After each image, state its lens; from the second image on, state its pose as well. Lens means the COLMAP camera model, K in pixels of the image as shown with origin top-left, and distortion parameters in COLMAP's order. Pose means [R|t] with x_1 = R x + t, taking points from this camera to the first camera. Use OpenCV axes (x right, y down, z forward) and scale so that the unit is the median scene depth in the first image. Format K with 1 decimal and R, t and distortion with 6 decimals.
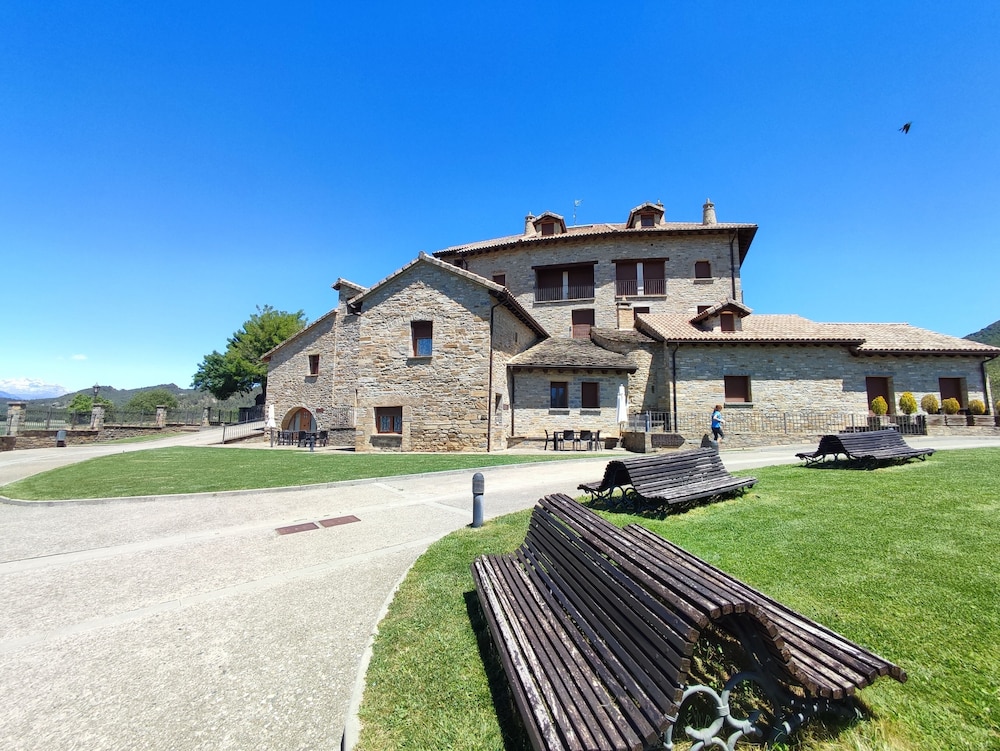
lens RADIAL K [[460.9, 0, 504.7], [0, 460.9, 371.4], [0, 0, 1]] dist [0.000395, 0.000190]
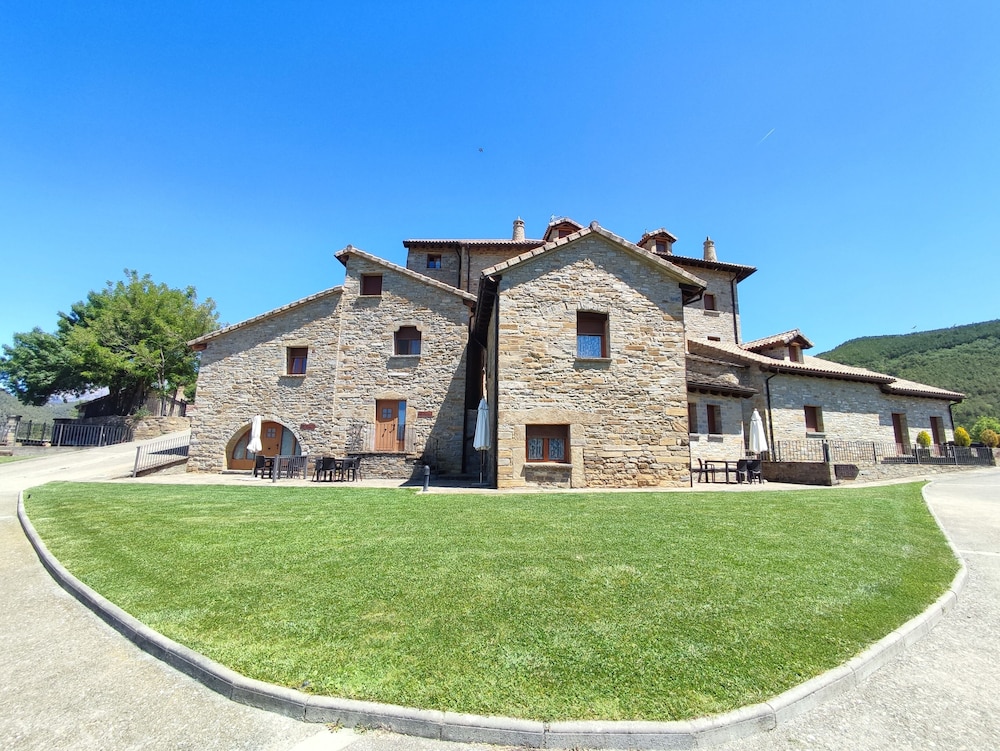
lens RADIAL K [[460.4, 0, 504.4], [0, 460.4, 370.9], [0, 0, 1]] dist [-0.003763, 0.001411]
pose [[0.923888, 0.079180, 0.374381, -0.510480], [-0.057498, 0.995975, -0.068753, 0.040930], [-0.378318, 0.041994, 0.924723, 0.317407]]
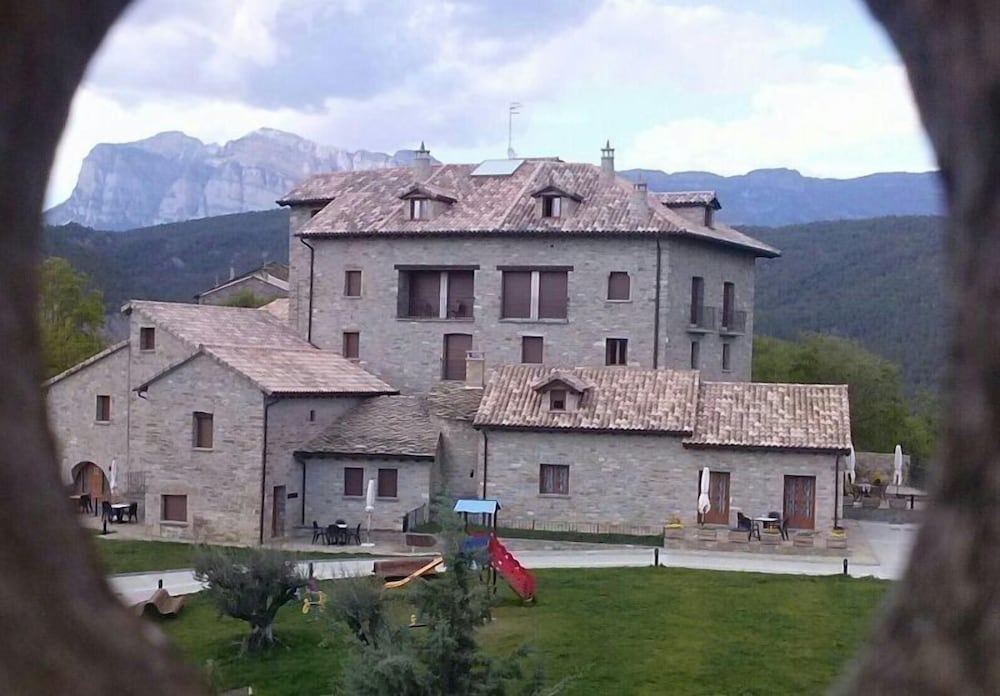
lens RADIAL K [[1558.8, 0, 449.6], [0, 1558.8, 345.2], [0, 0, 1]] dist [0.063915, 0.000000]
pose [[0.983803, 0.019793, -0.178159, 0.837041], [0.002232, 0.992456, 0.122585, -0.589301], [0.179241, -0.120997, 0.976336, -1.944851]]
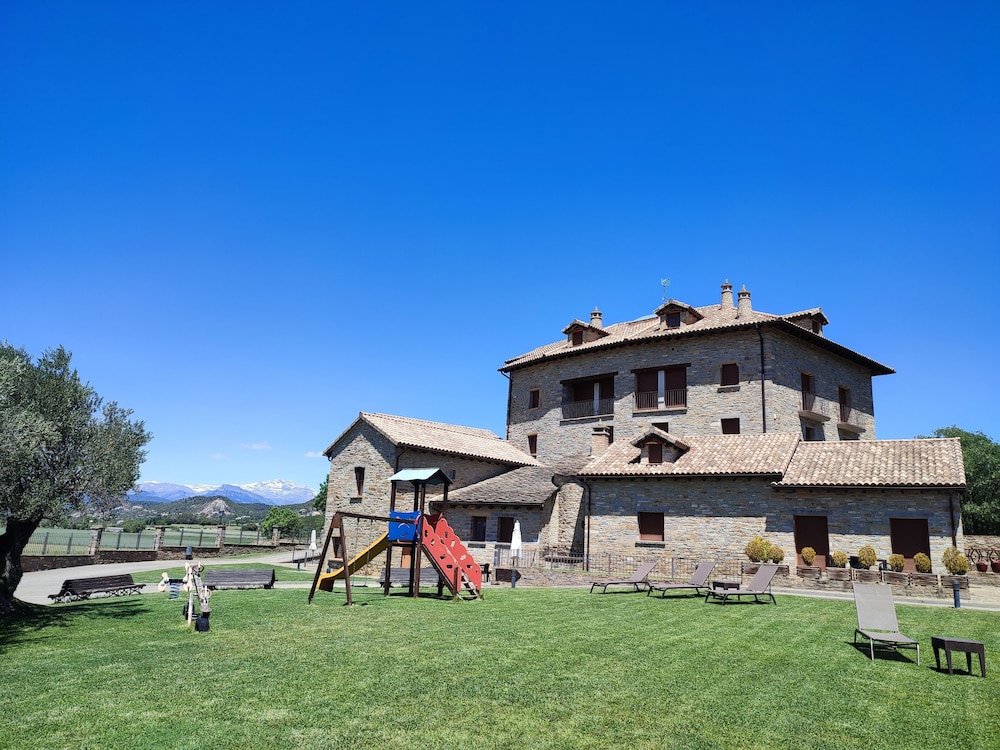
lens RADIAL K [[730.4, 0, 501.7], [0, 730.4, 374.5], [0, 0, 1]] dist [0.032397, -0.006703]
pose [[0.868017, -0.081121, -0.489864, 1.000130], [0.023080, 0.992090, -0.123391, -0.092412], [0.495998, 0.095800, 0.863023, -0.477864]]
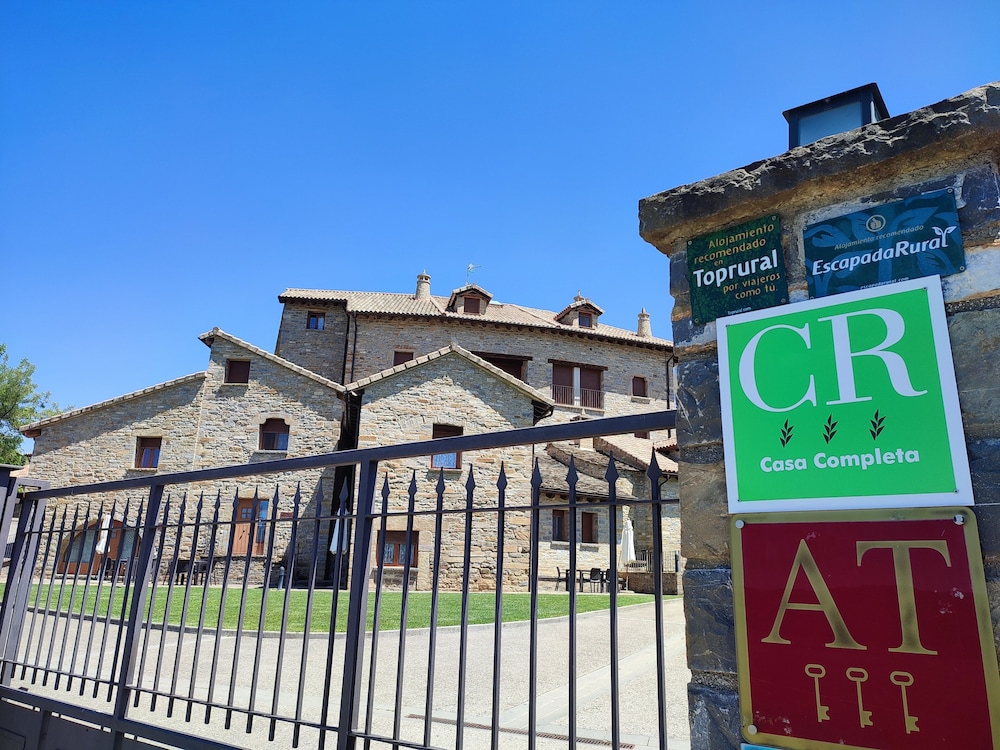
lens RADIAL K [[732.6, 0, 500.7], [0, 732.6, 370.7], [0, 0, 1]] dist [0.026403, -0.011123]
pose [[0.886628, 0.146943, 0.438519, -0.592437], [-0.083135, 0.983376, -0.161432, -0.002533], [-0.454950, 0.106674, 0.884105, -0.173058]]
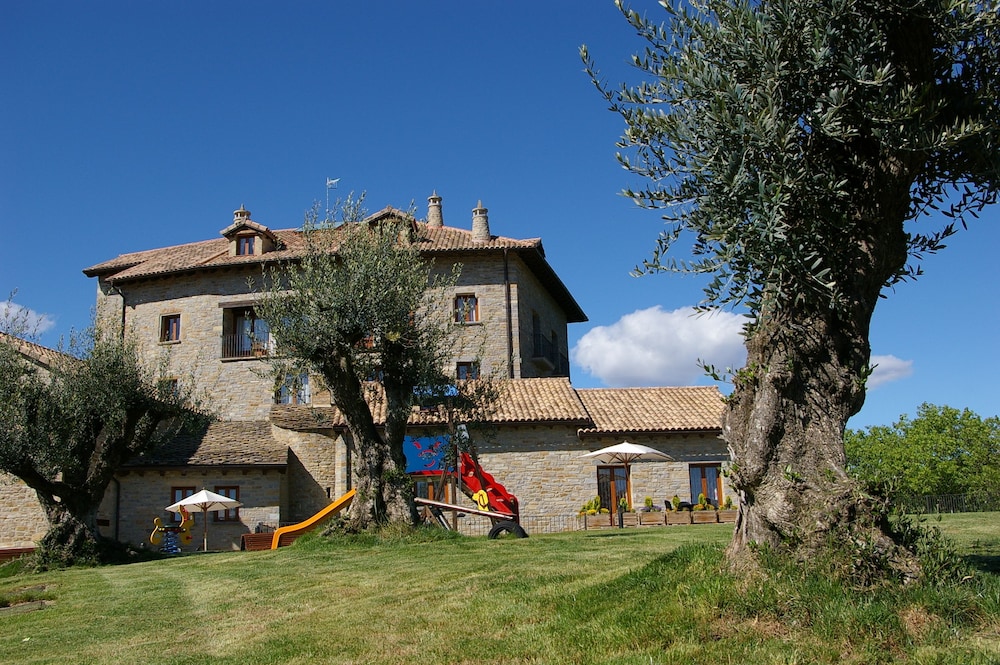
lens RADIAL K [[1057.3, 0, 503.5], [0, 1057.3, 329.7], [0, 0, 1]] dist [-0.040390, 0.000000]
pose [[0.994608, -0.020981, 0.101560, 0.452311], [0.031339, 0.994343, -0.101487, -0.040805], [-0.098857, 0.104123, 0.989639, -0.745486]]
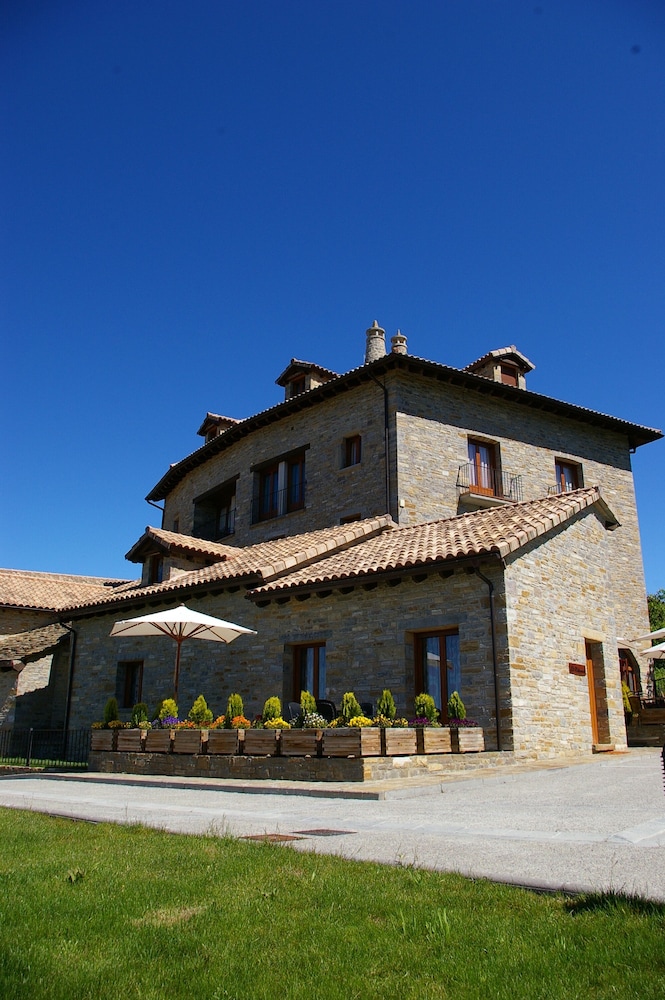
lens RADIAL K [[787.9, 0, 336.0], [0, 787.9, 502.1], [0, 0, 1]] dist [-0.059936, -0.002033]
pose [[0.765618, -0.197478, -0.612235, 1.355773], [0.090046, 0.975245, -0.201964, 0.036868], [0.636963, 0.099498, 0.764447, 0.386382]]
